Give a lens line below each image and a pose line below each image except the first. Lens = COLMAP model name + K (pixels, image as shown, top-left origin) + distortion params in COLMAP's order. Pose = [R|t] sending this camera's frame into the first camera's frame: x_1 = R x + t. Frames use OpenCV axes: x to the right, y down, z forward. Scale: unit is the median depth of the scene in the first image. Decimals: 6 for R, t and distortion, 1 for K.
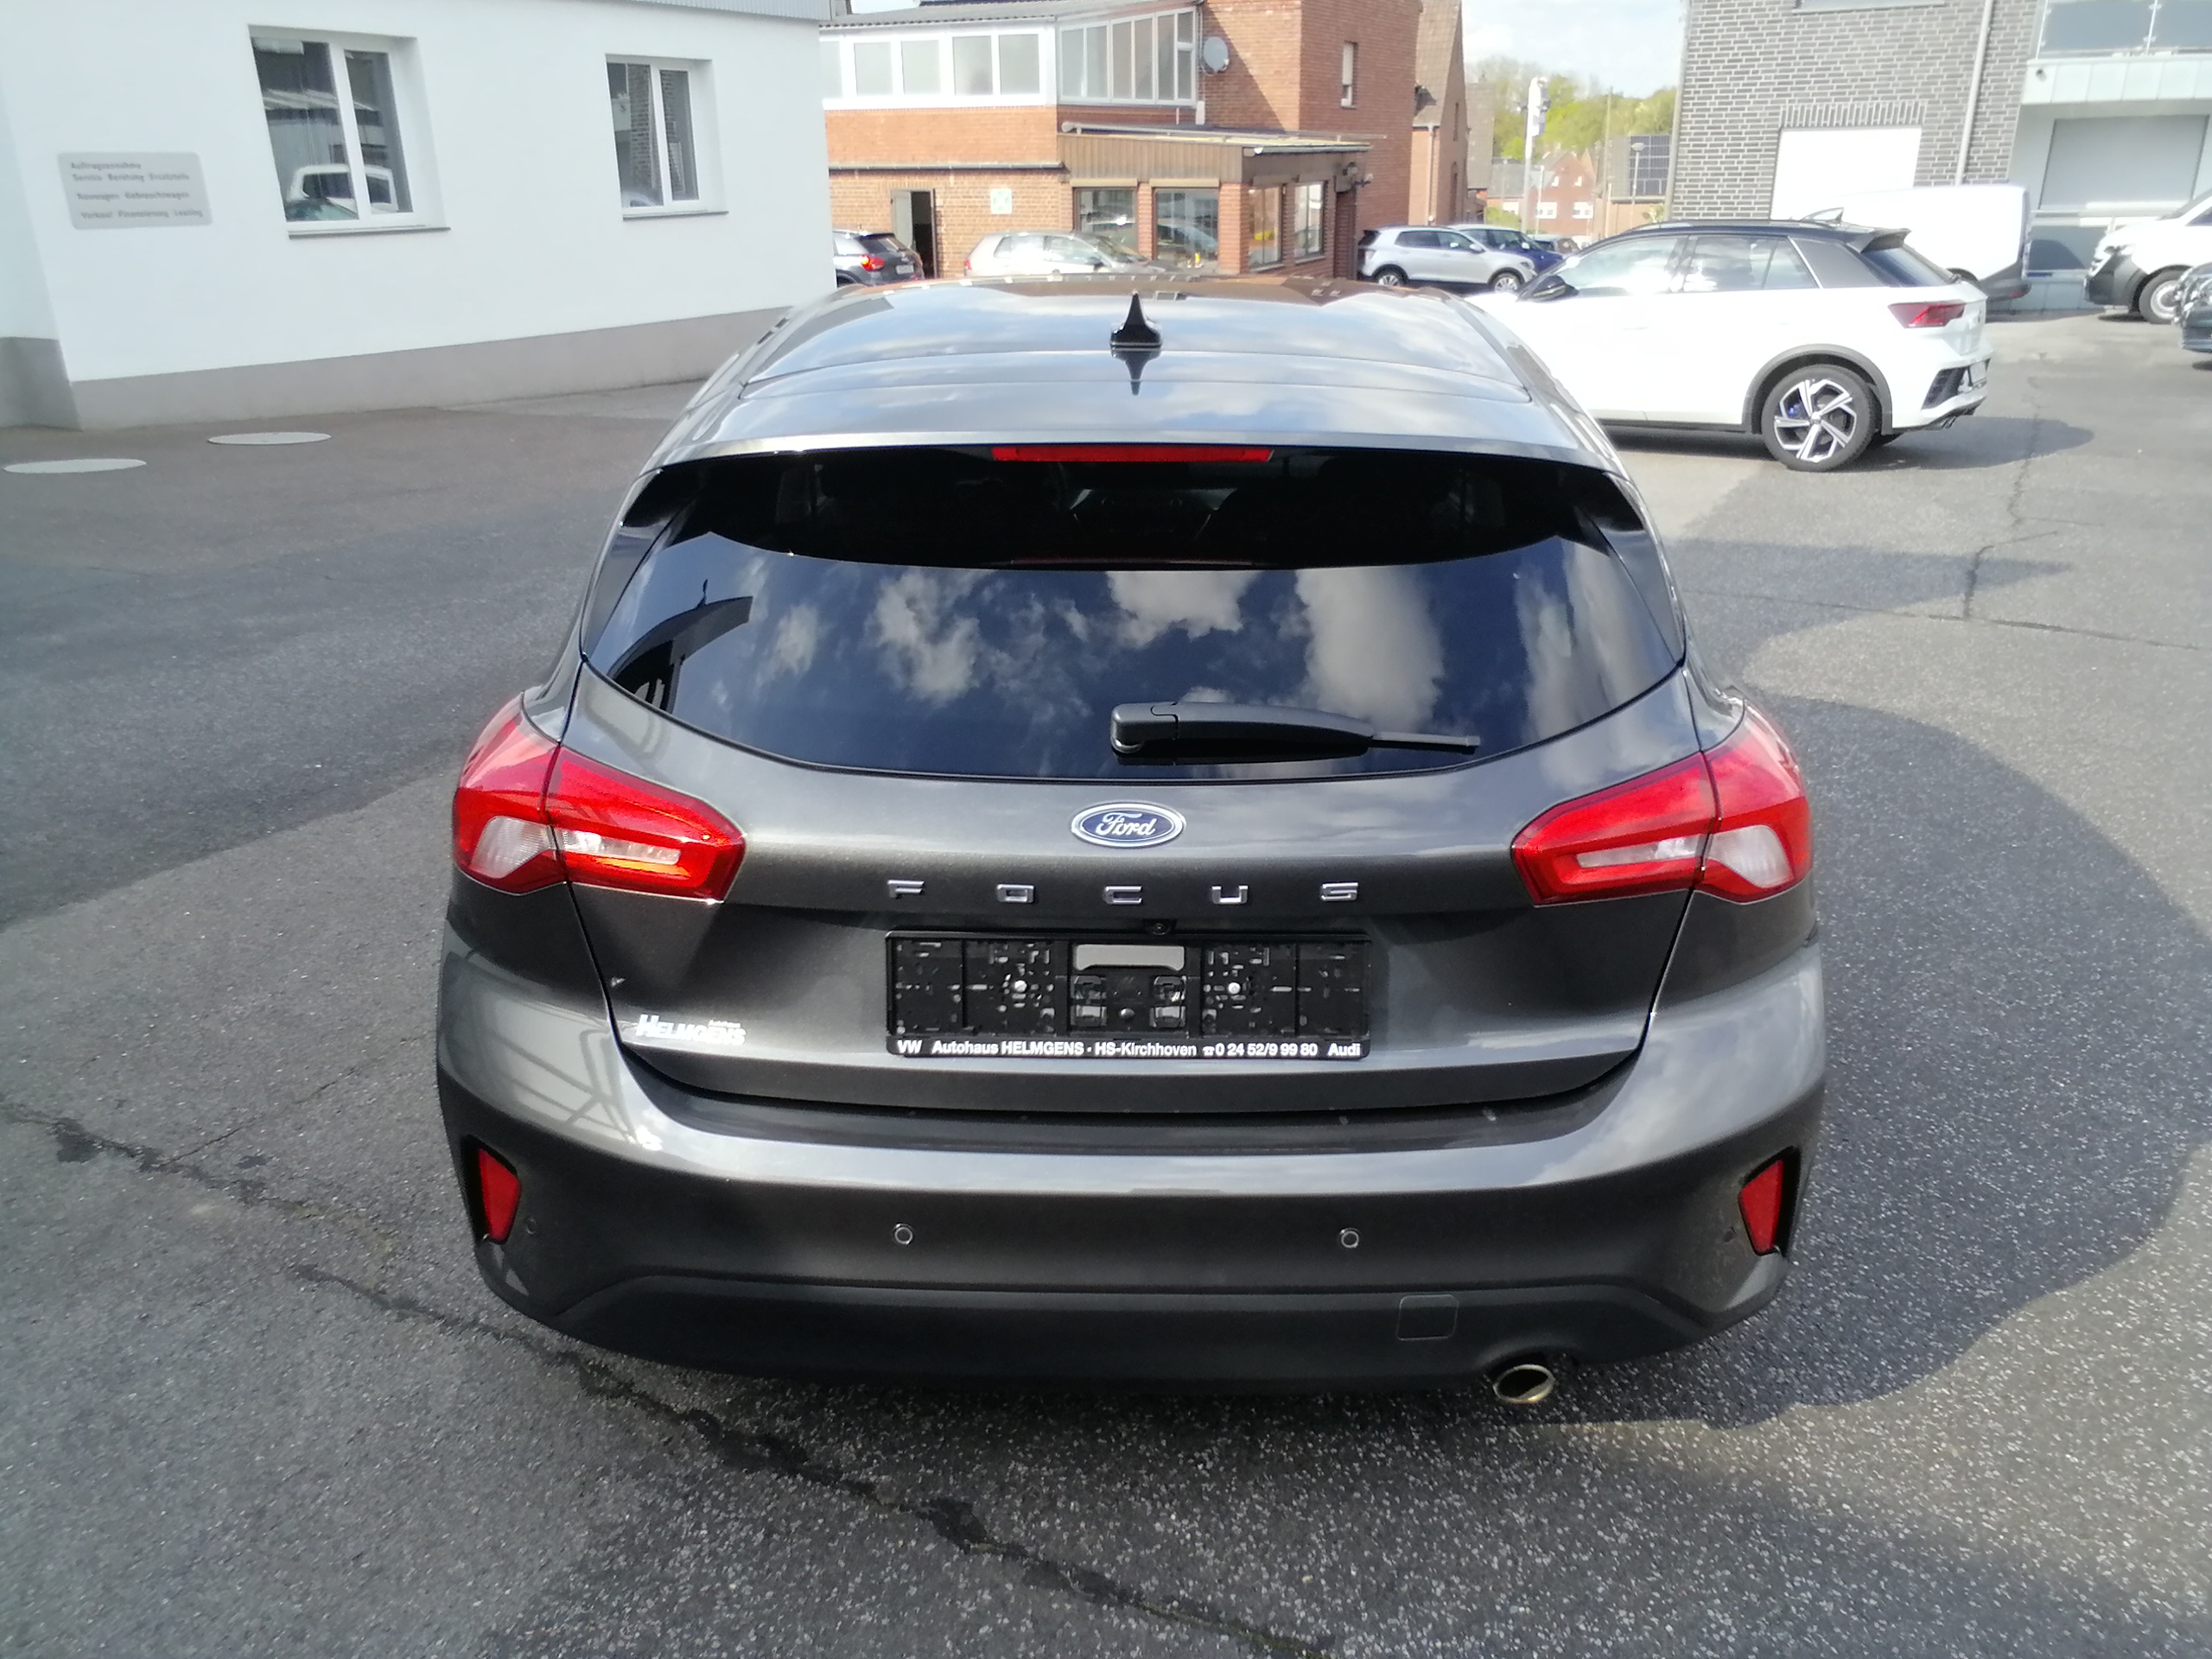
lens RADIAL K [[1712.2, 0, 1148.3], [0, 1712.2, 829.6], [0, 0, 1]] dist [-0.010001, 0.068120]
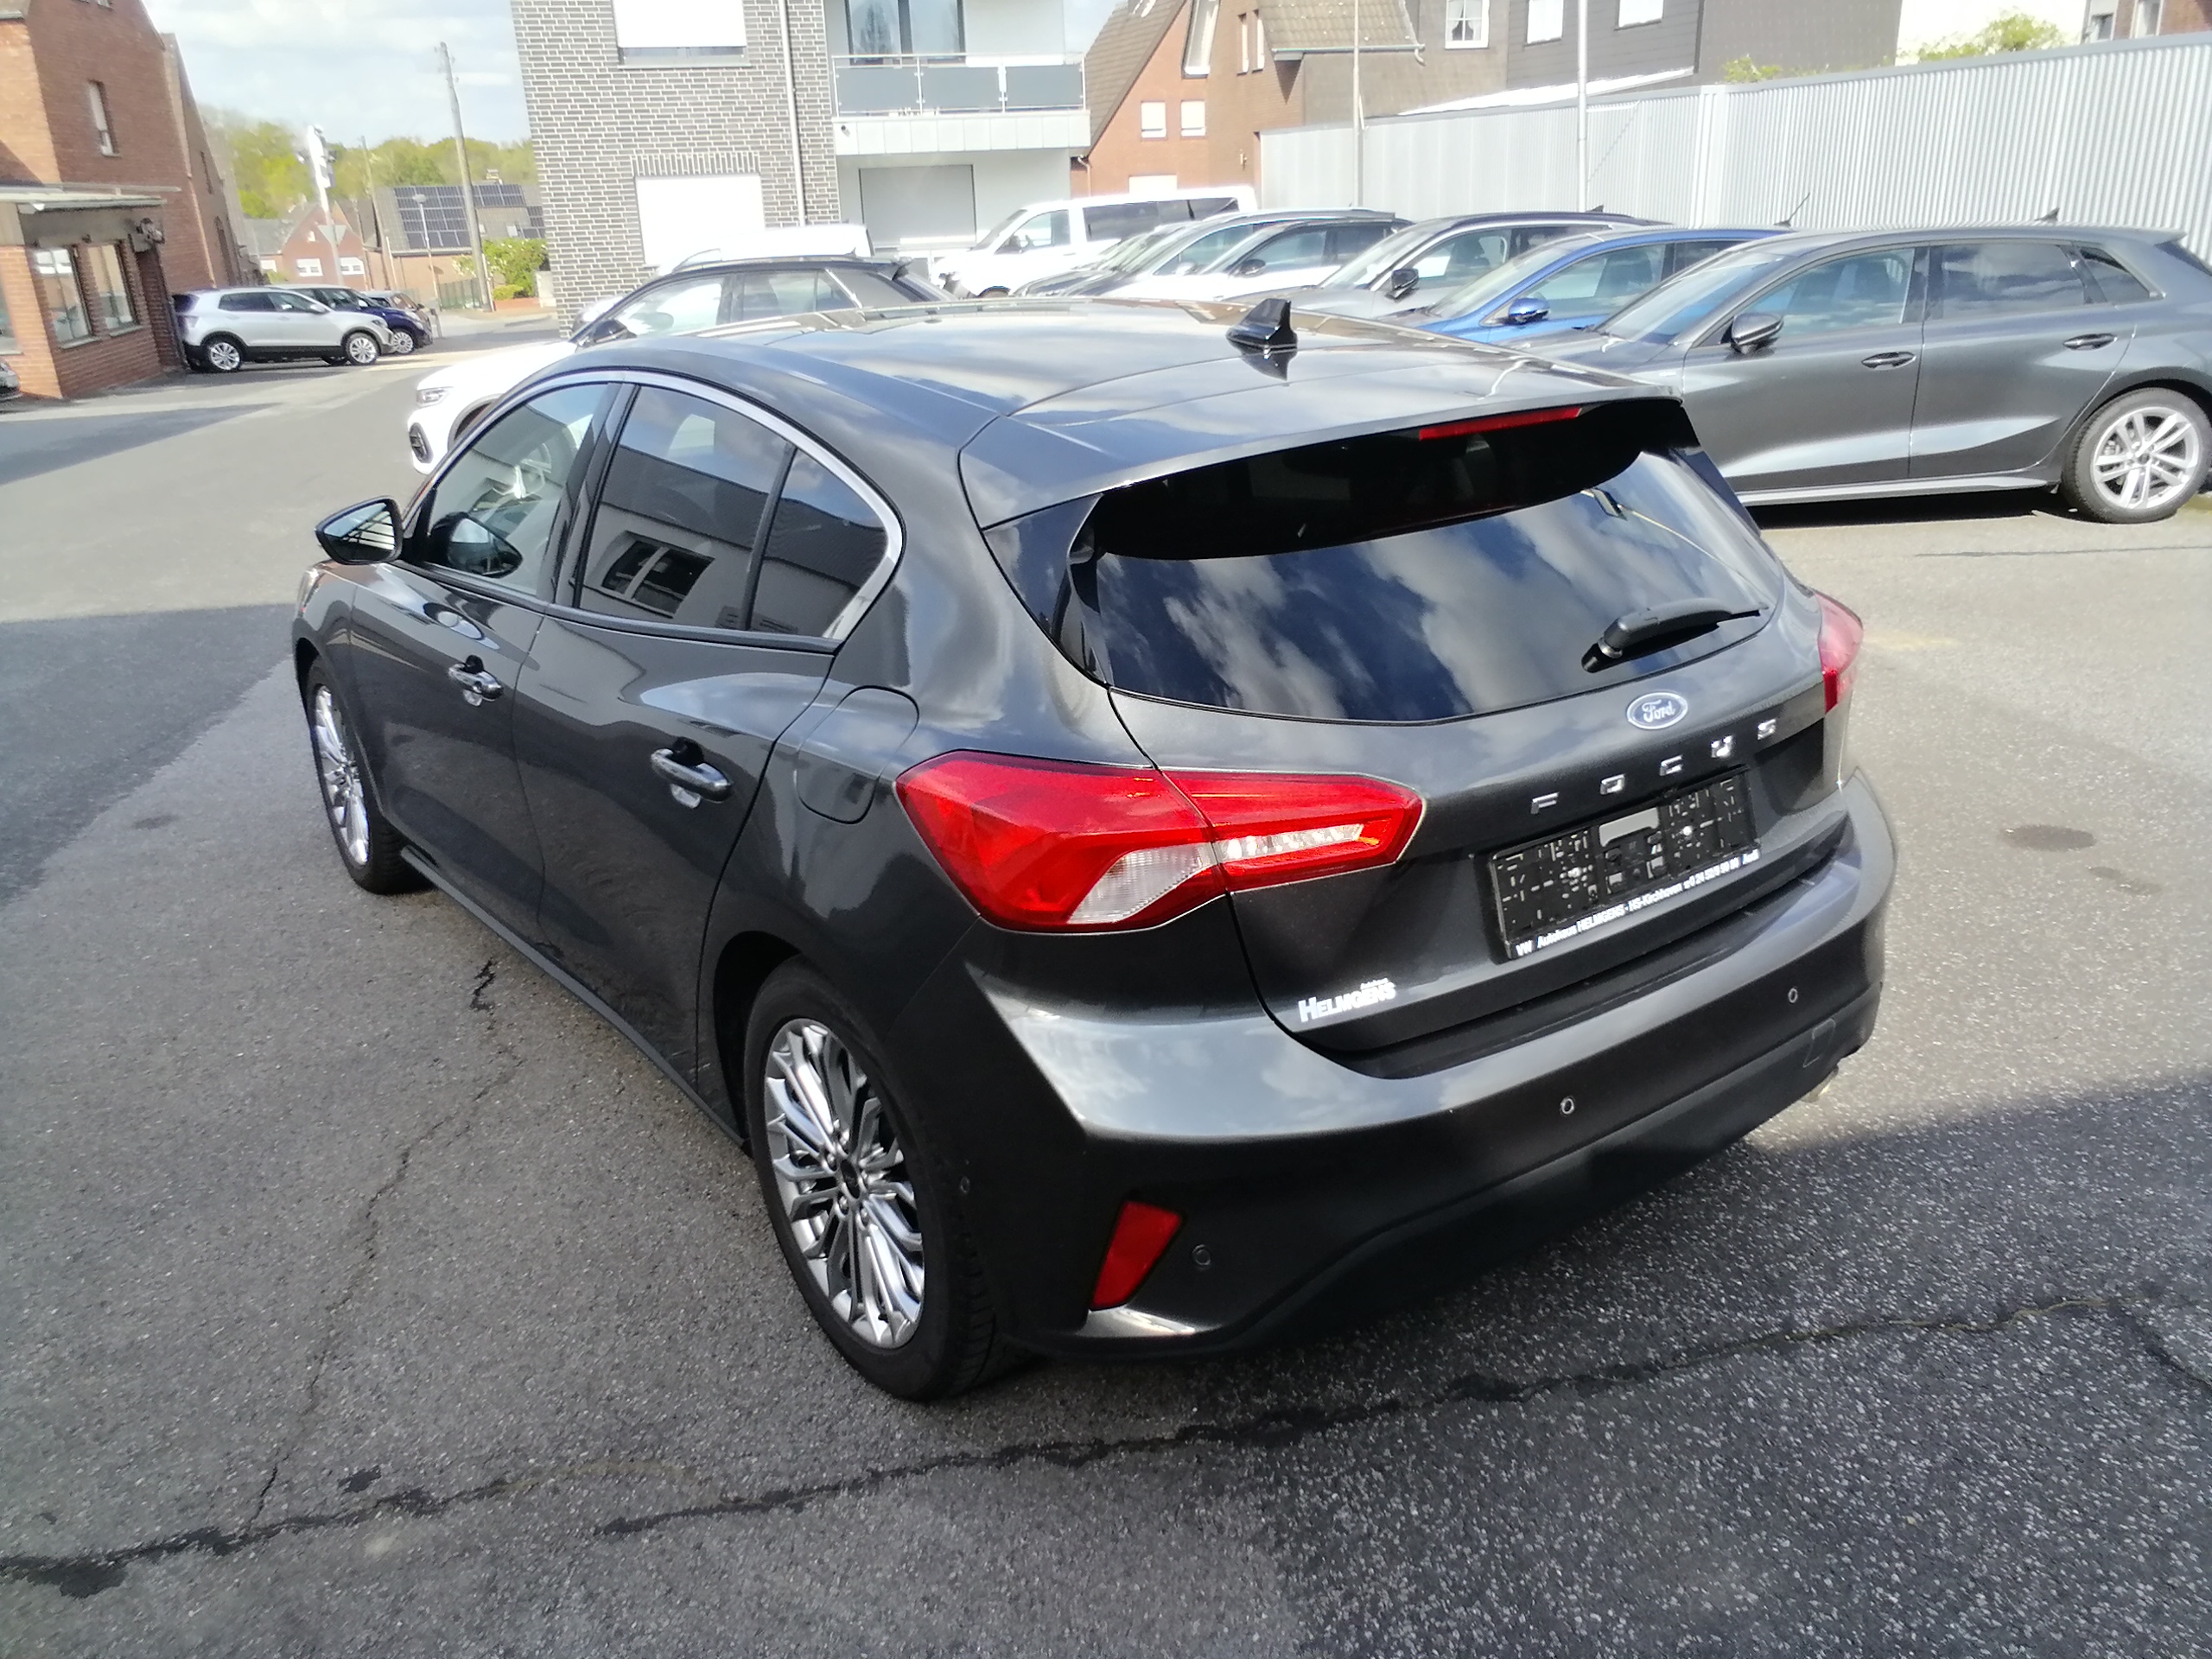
lens RADIAL K [[1715.0, 0, 1146.3], [0, 1715.0, 826.1], [0, 0, 1]] dist [-0.024927, 0.083825]
pose [[0.791349, -0.235294, 0.564273, -0.510086], [0.250398, 0.966748, 0.051957, -0.039174], [-0.557735, 0.100177, 0.823952, 0.102225]]
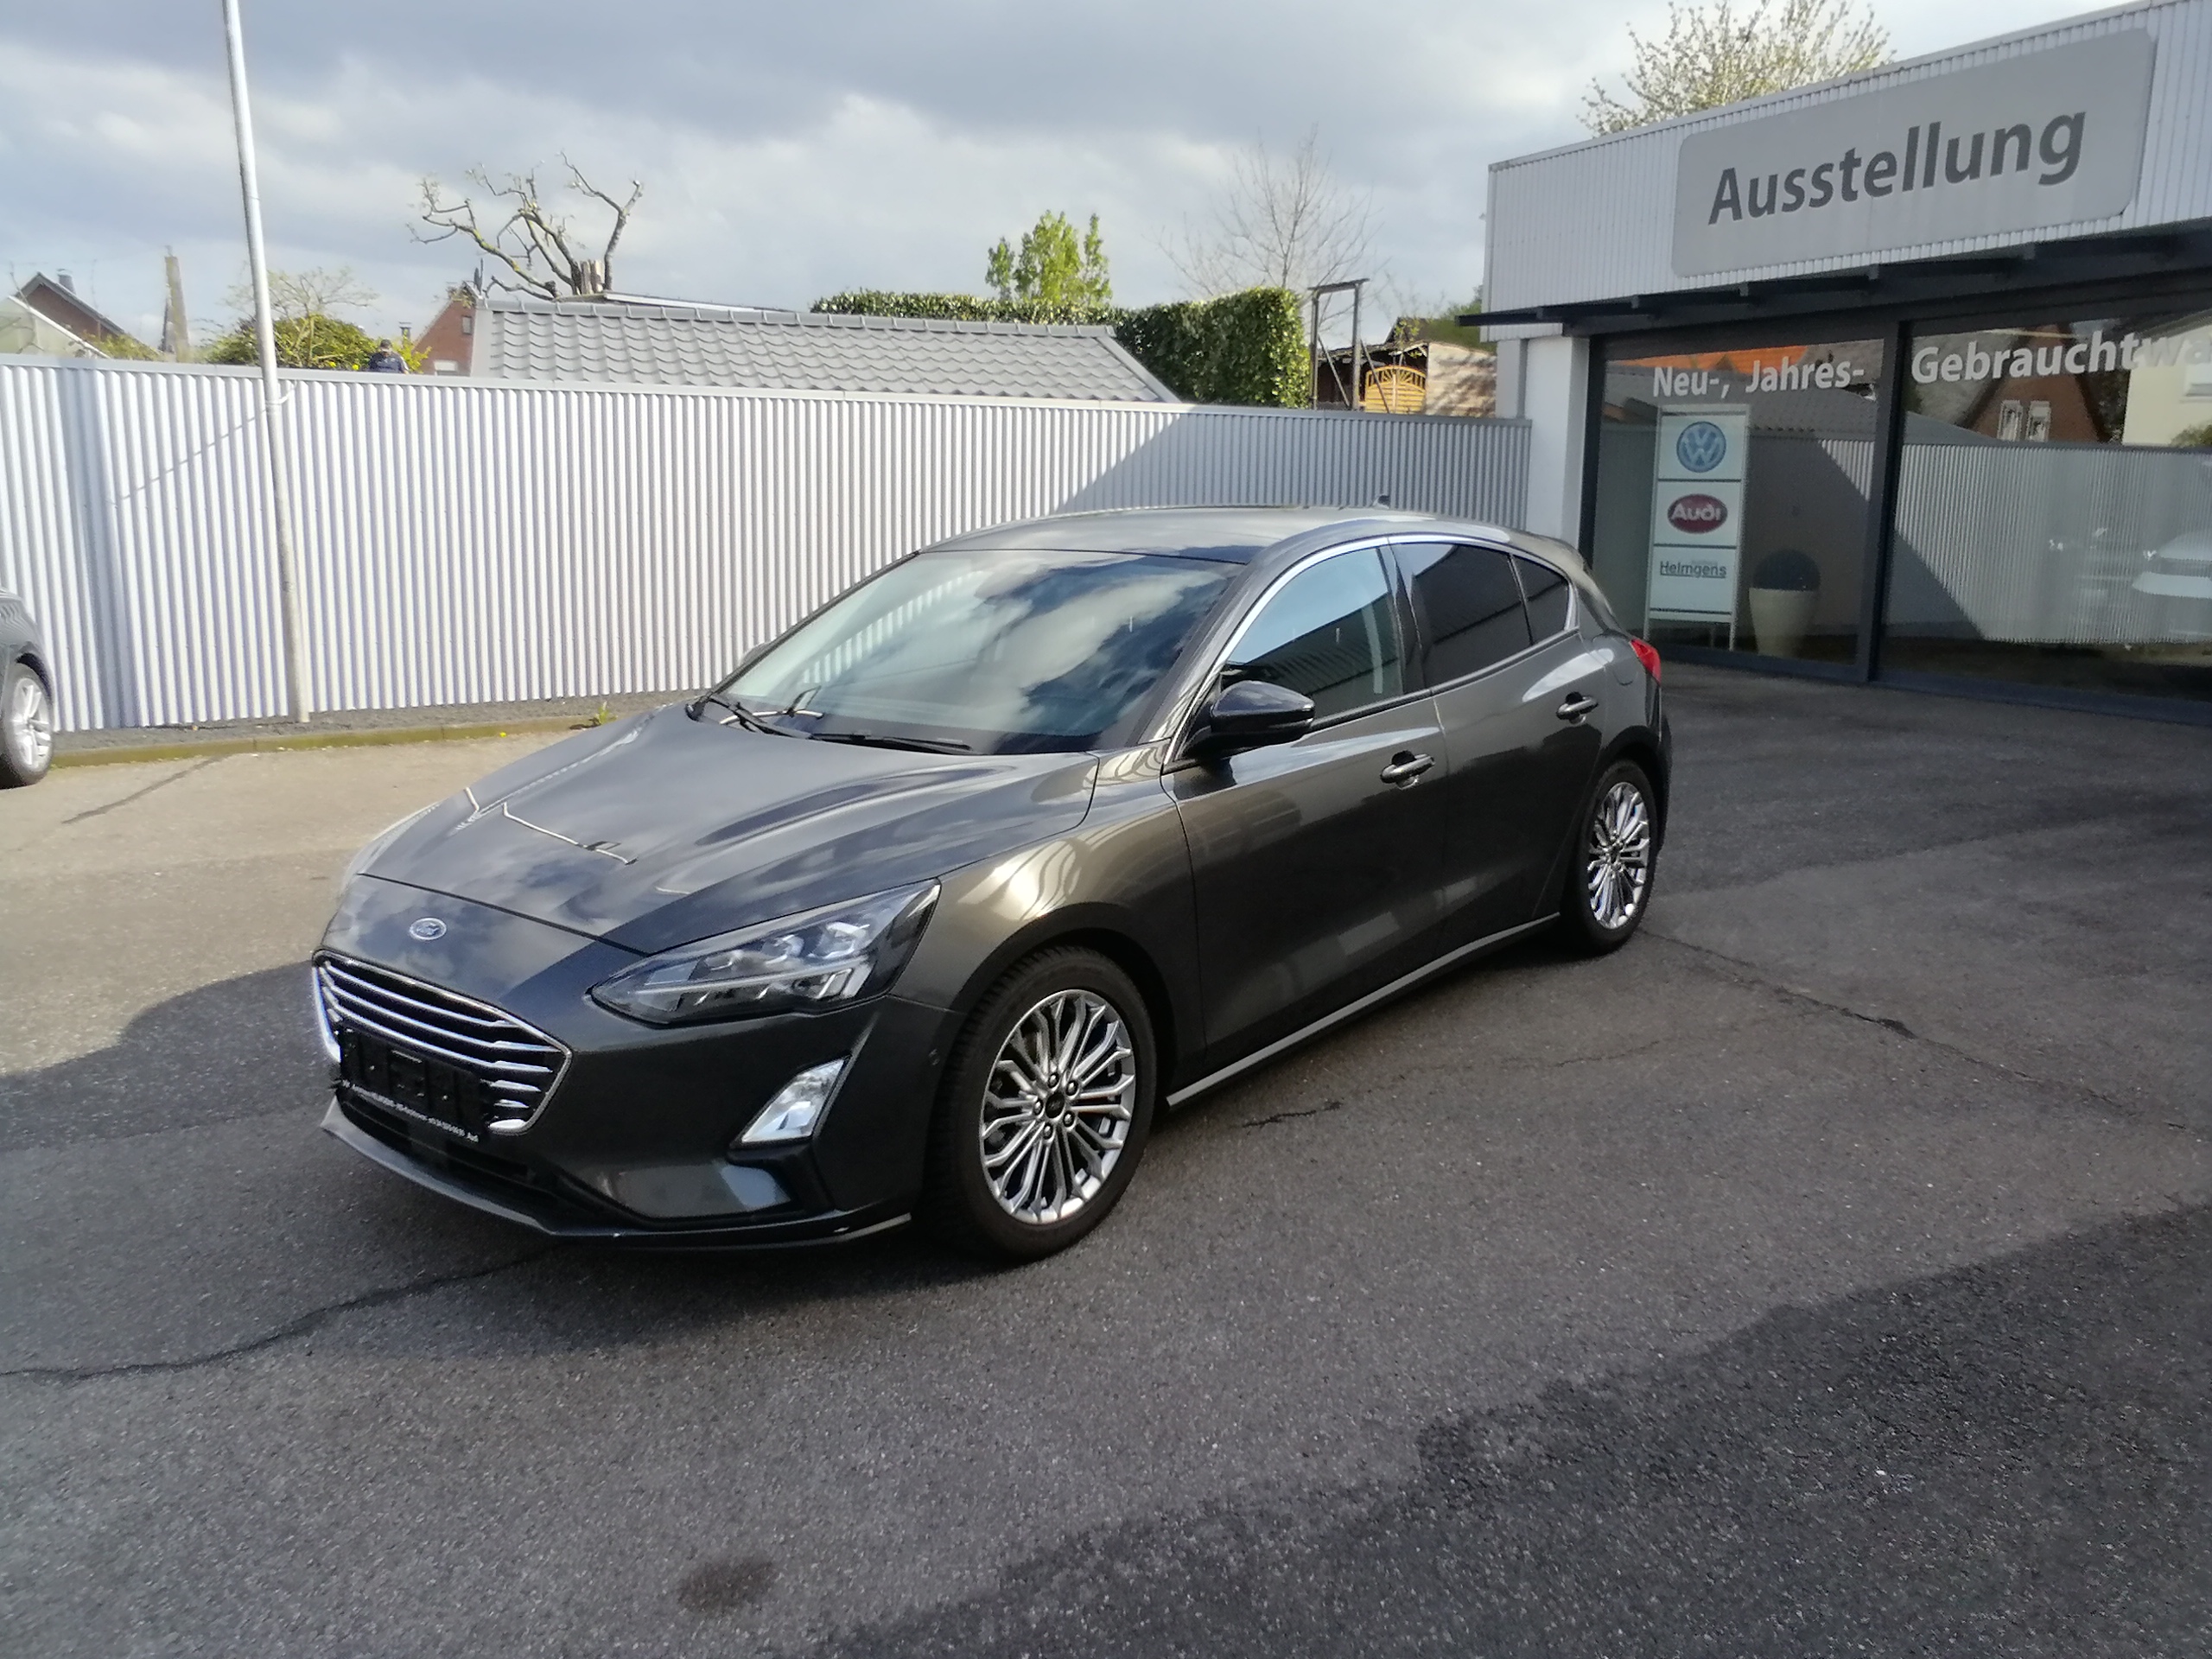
lens RADIAL K [[1726.0, 0, 1118.8], [0, 1726.0, 822.0], [0, 0, 1]] dist [-0.054044, 0.145105]
pose [[-0.770210, -0.127196, 0.624979, -0.887019], [0.226785, 0.861252, 0.454767, -0.749478], [-0.596109, 0.492002, -0.634499, 2.010040]]
